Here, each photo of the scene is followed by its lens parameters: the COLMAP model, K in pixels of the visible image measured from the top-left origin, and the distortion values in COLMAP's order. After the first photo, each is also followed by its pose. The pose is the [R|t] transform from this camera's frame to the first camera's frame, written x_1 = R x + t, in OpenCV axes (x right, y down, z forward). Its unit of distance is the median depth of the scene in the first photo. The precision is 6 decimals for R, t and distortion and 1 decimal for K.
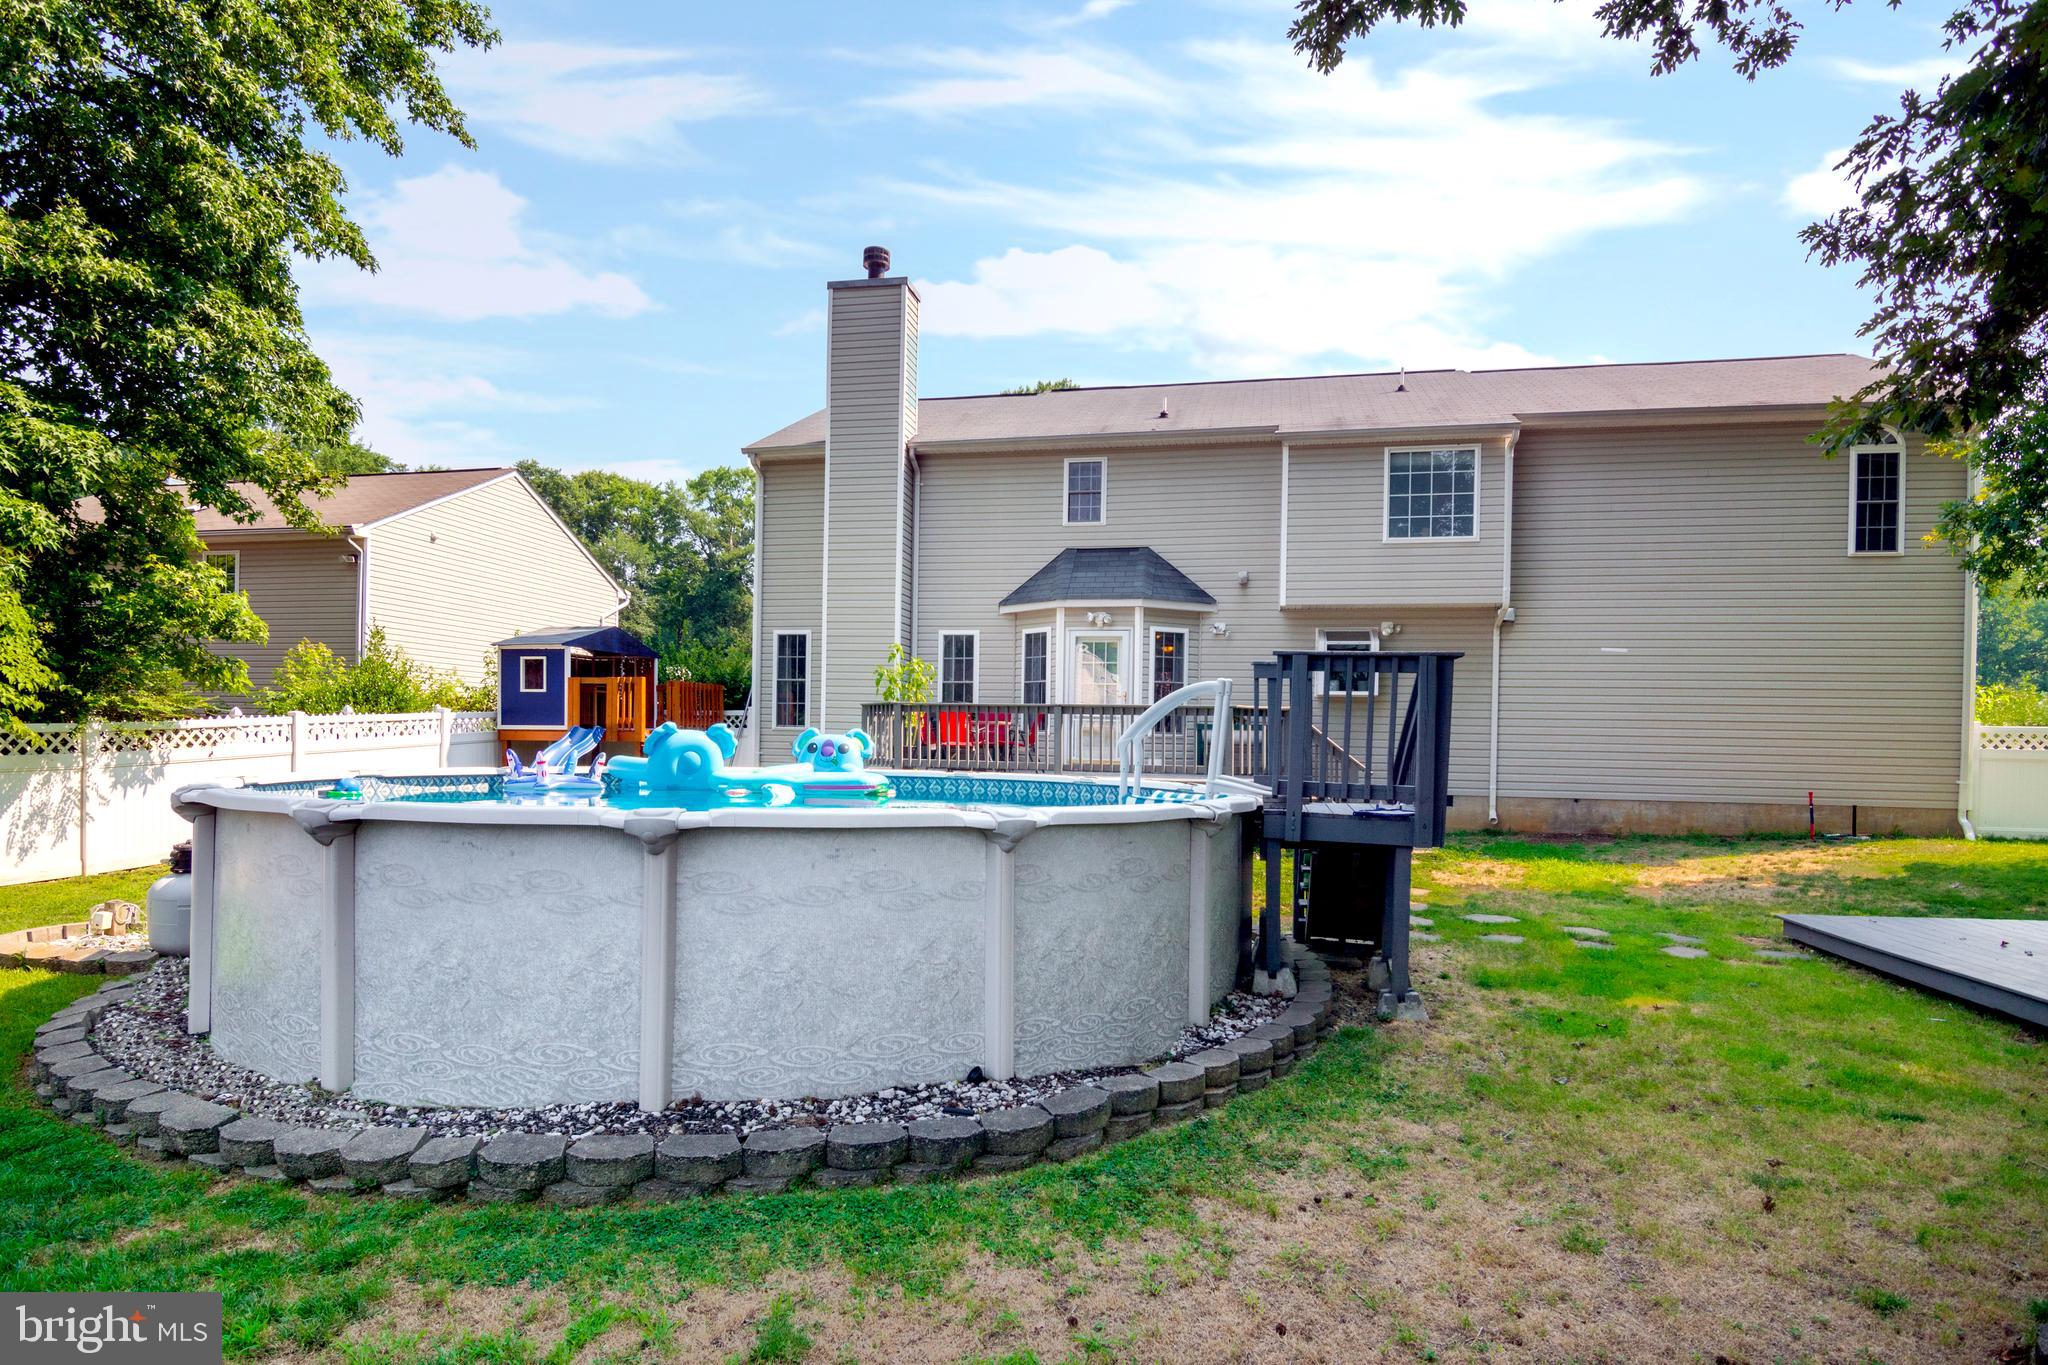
lens RADIAL K [[1115.7, 0, 1013.3], [0, 1115.7, 743.0], [0, 0, 1]] dist [0.001083, 0.000090]
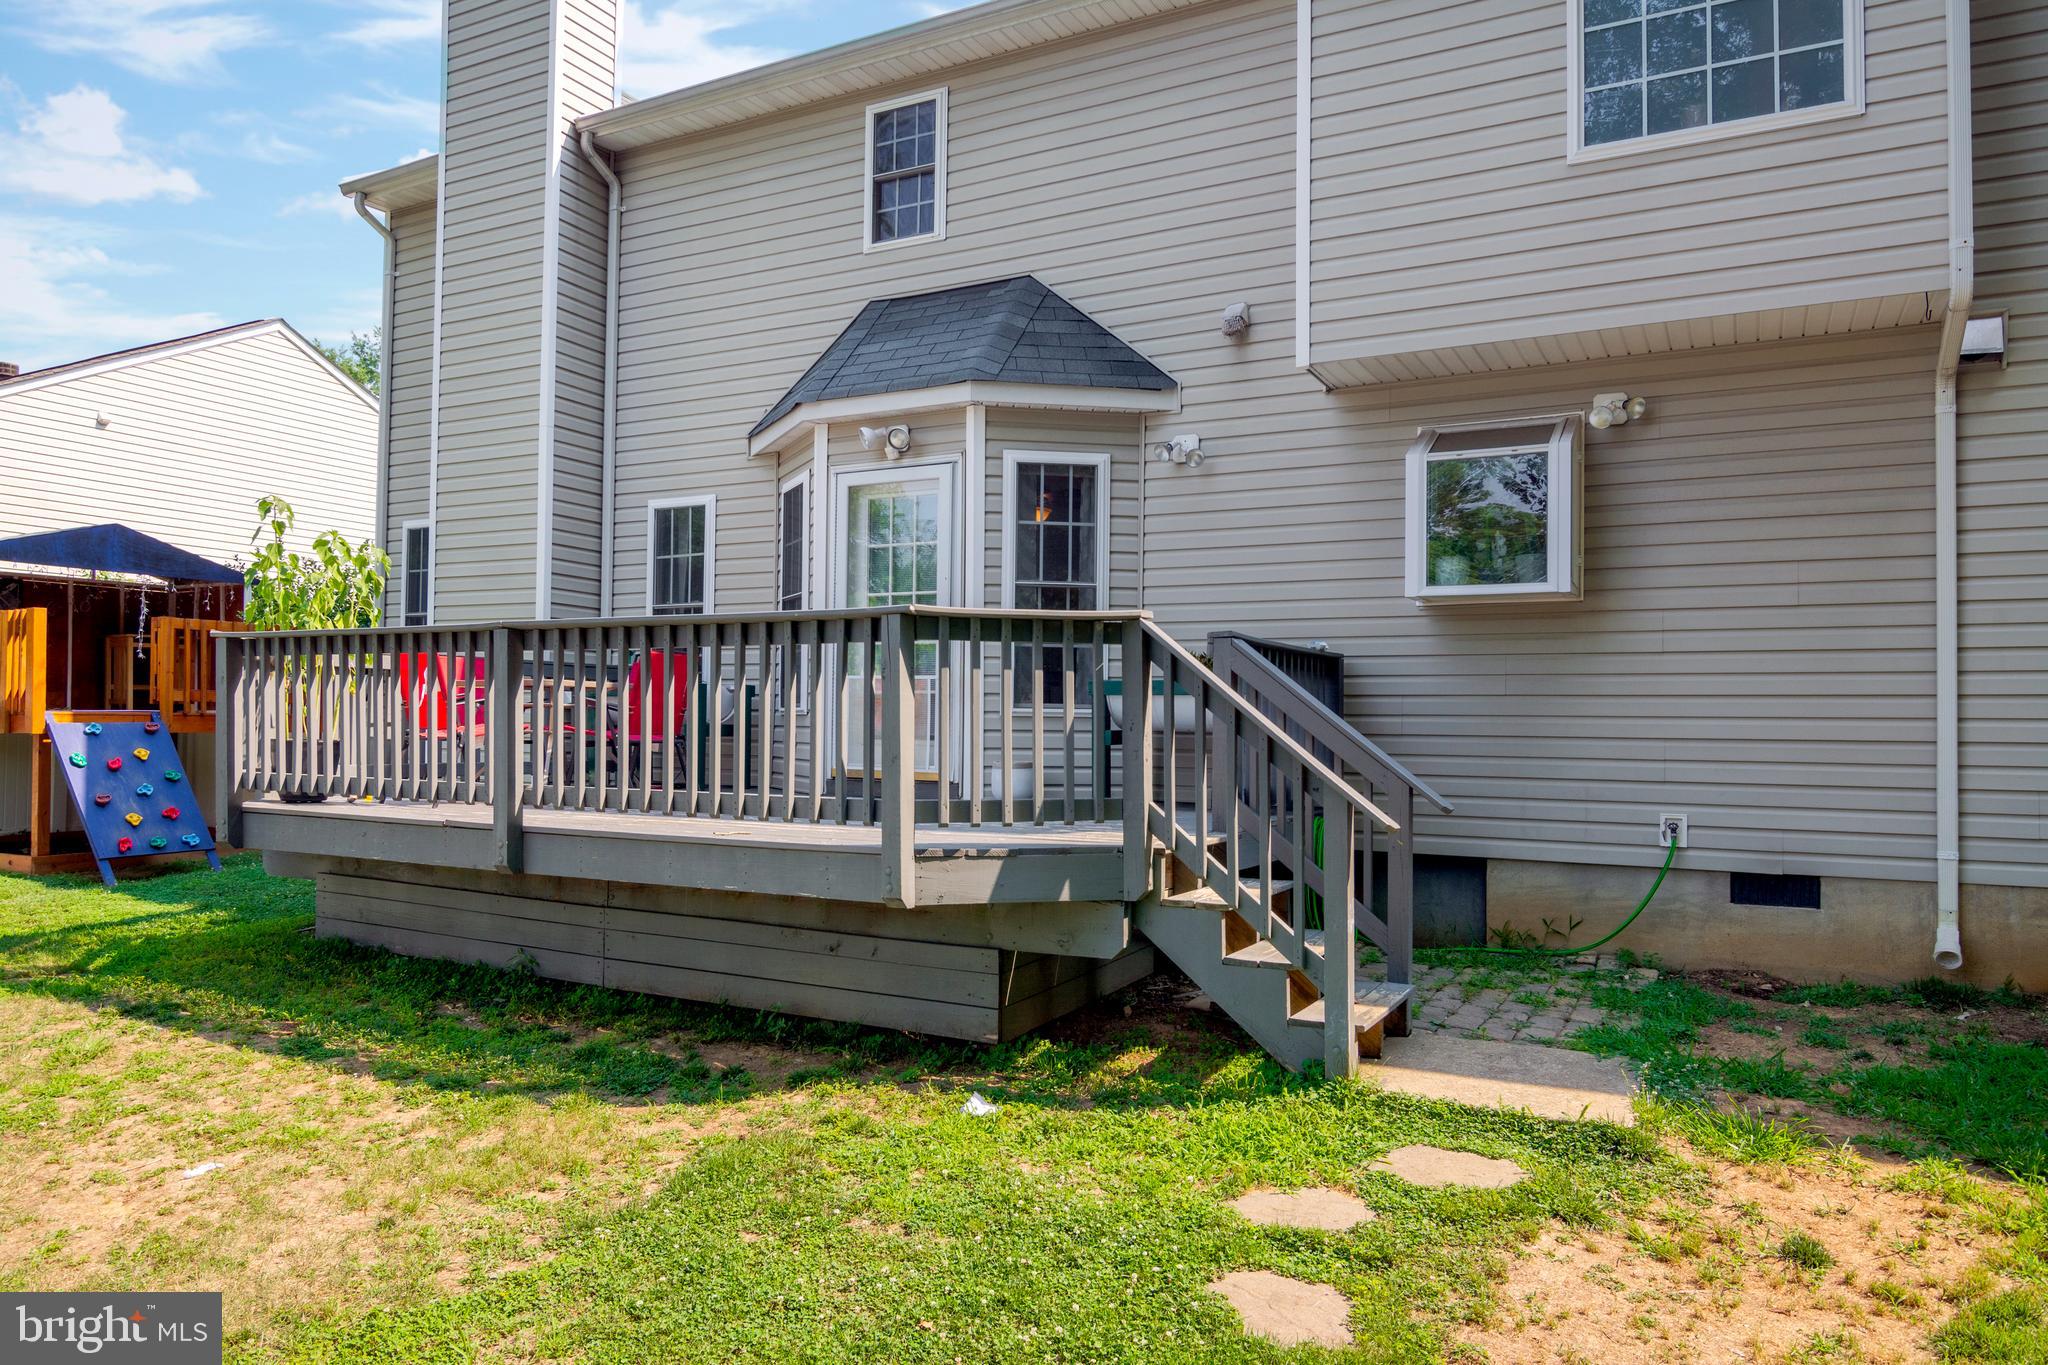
lens RADIAL K [[1357.0, 0, 1023.7], [0, 1357.0, 693.7], [0, 0, 1]] dist [-0.008743, -0.005106]
pose [[0.960075, -0.014219, -0.279382, 0.265916], [0.004944, 0.999414, -0.033875, 0.003357], [0.279700, 0.031141, 0.959582, 0.510390]]
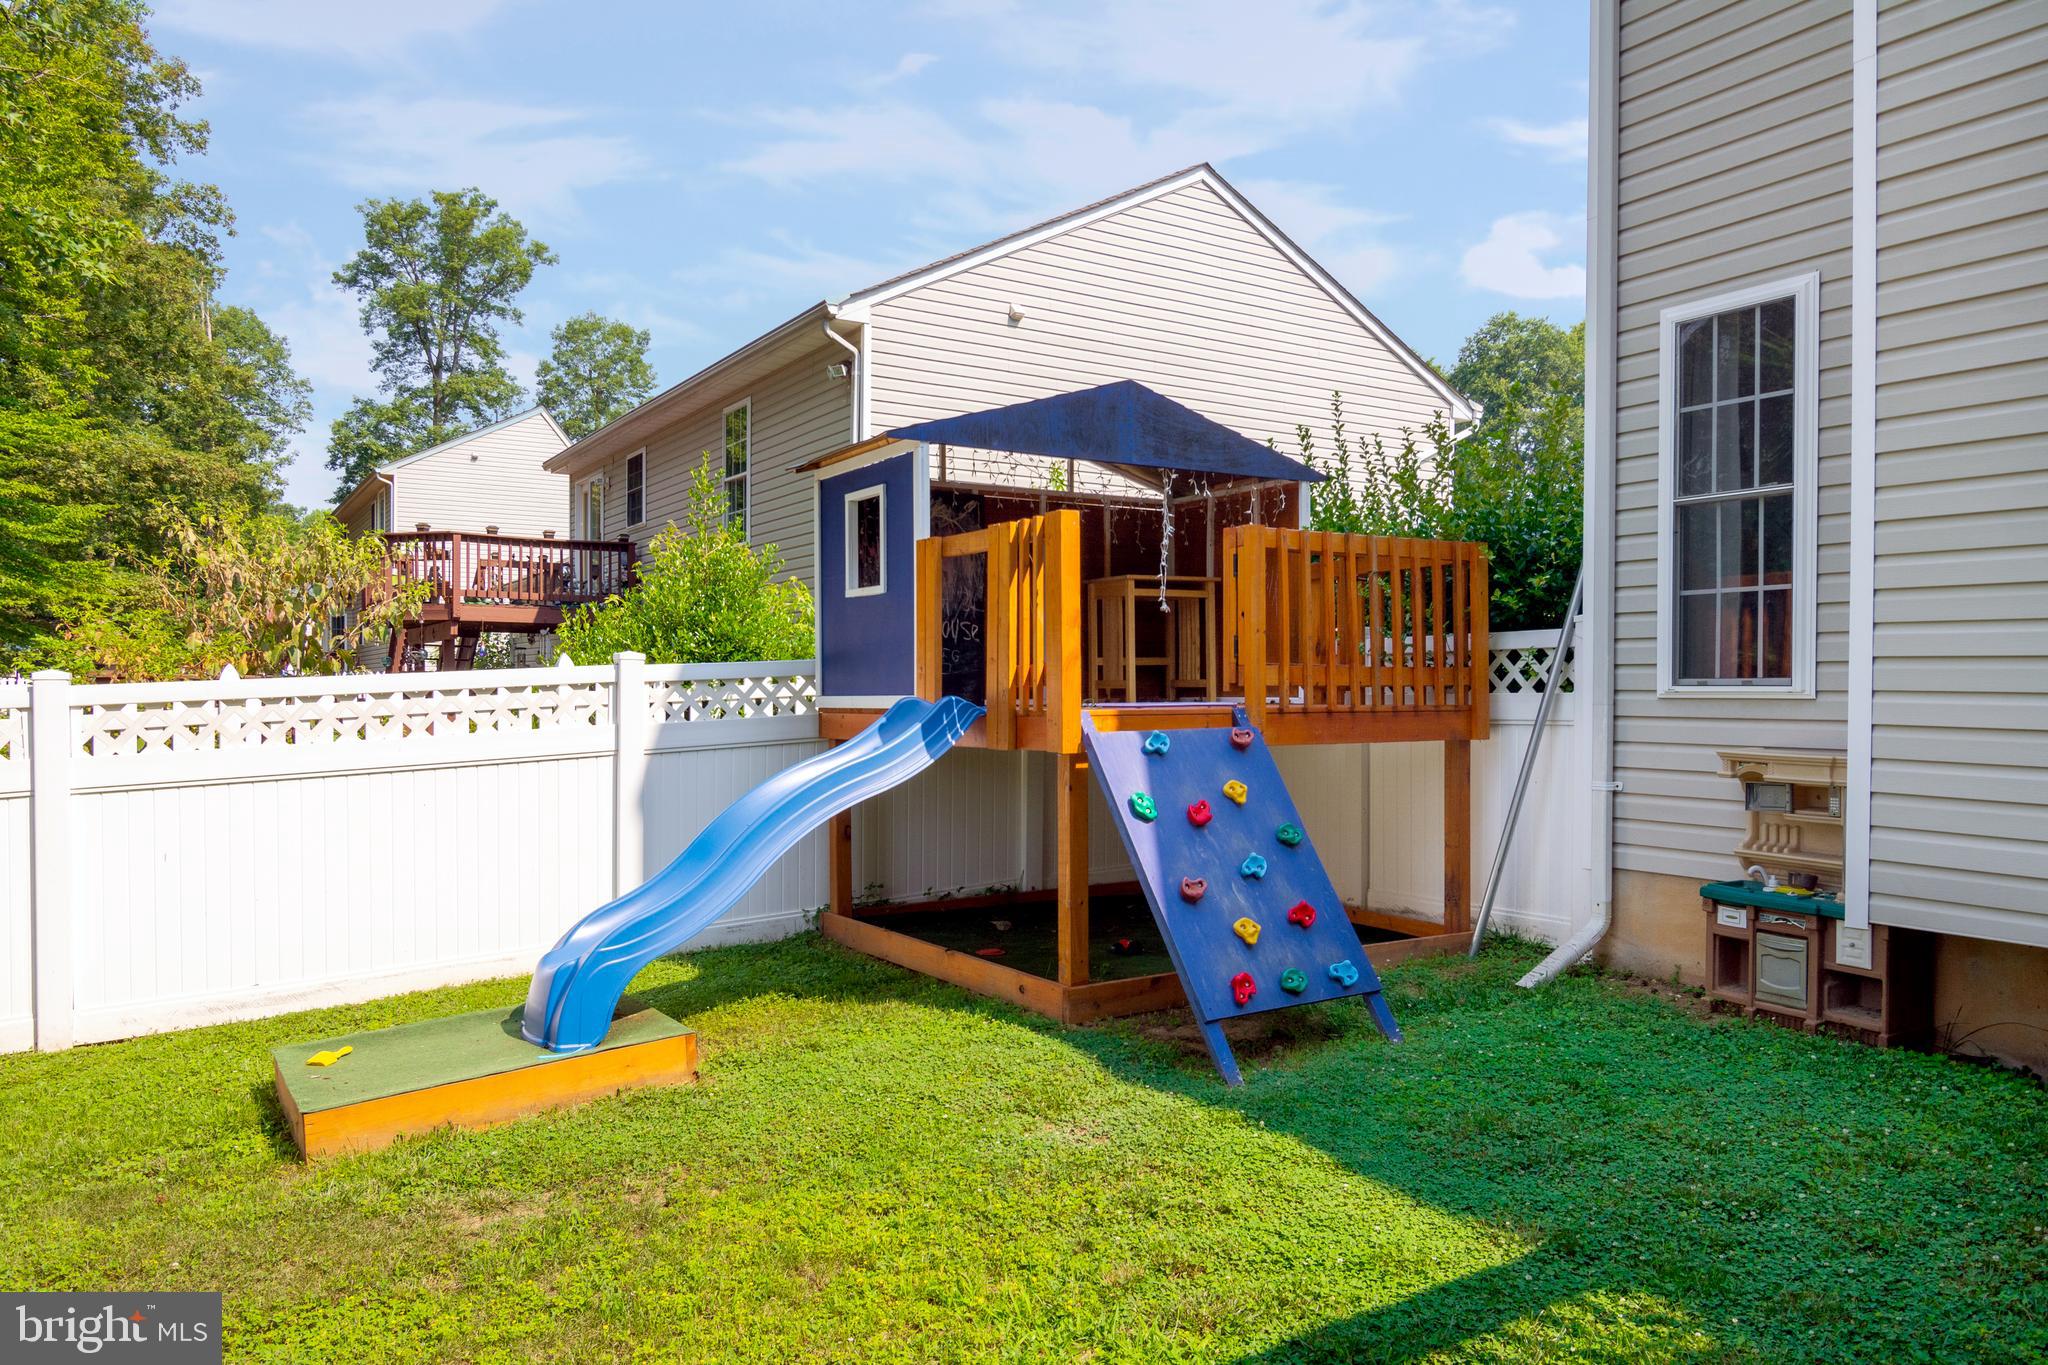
lens RADIAL K [[1357.0, 0, 1033.2], [0, 1357.0, 686.0], [0, 0, 1]] dist [-0.008743, -0.005106]
pose [[0.697132, -0.014647, -0.716793, -0.101105], [0.006120, 0.999876, -0.014480, -0.012151], [0.716917, 0.005708, 0.697136, 0.737206]]
